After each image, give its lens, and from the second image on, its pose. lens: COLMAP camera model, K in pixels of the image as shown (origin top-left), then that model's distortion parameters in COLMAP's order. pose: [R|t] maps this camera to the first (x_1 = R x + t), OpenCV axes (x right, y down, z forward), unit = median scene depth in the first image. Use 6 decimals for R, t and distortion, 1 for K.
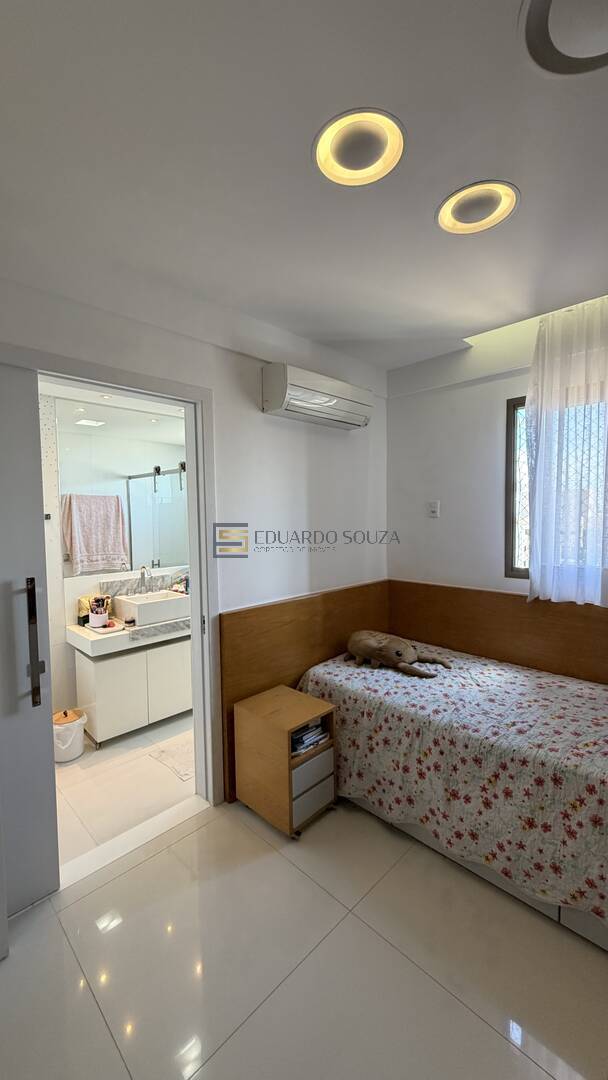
lens RADIAL K [[430.5, 0, 305.7], [0, 430.5, 540.1], [0, 0, 1]] dist [0.002624, 0.000326]
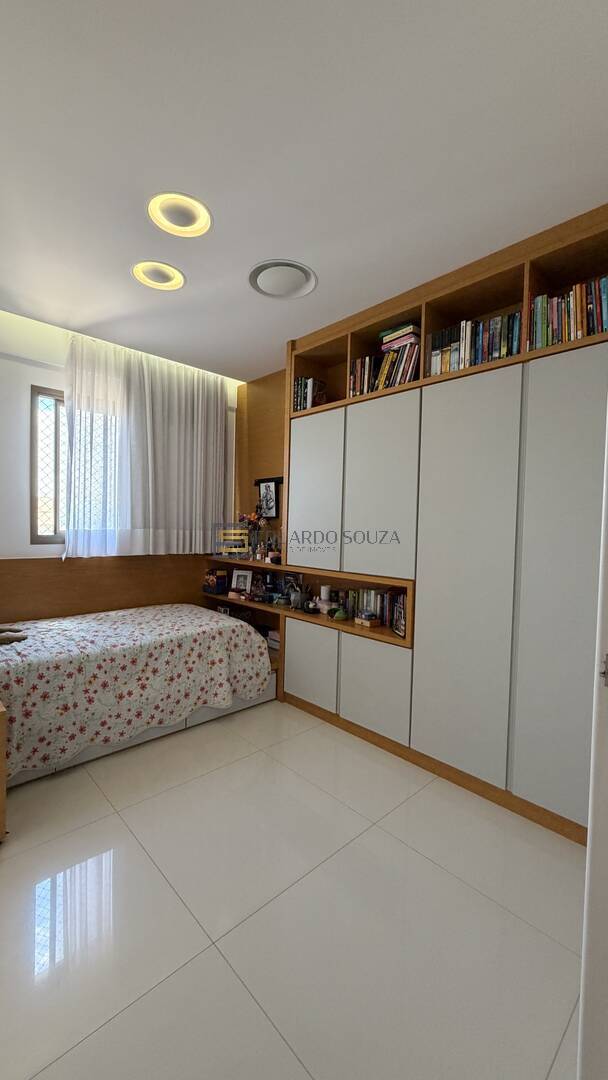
lens RADIAL K [[430.5, 0, 297.8], [0, 430.5, 541.9], [0, 0, 1]] dist [0.002624, 0.000326]
pose [[0.038390, -0.021051, 0.999041, -0.544780], [0.036693, 0.999134, 0.019643, 0.072916], [-0.998589, 0.035903, 0.039130, 0.241075]]
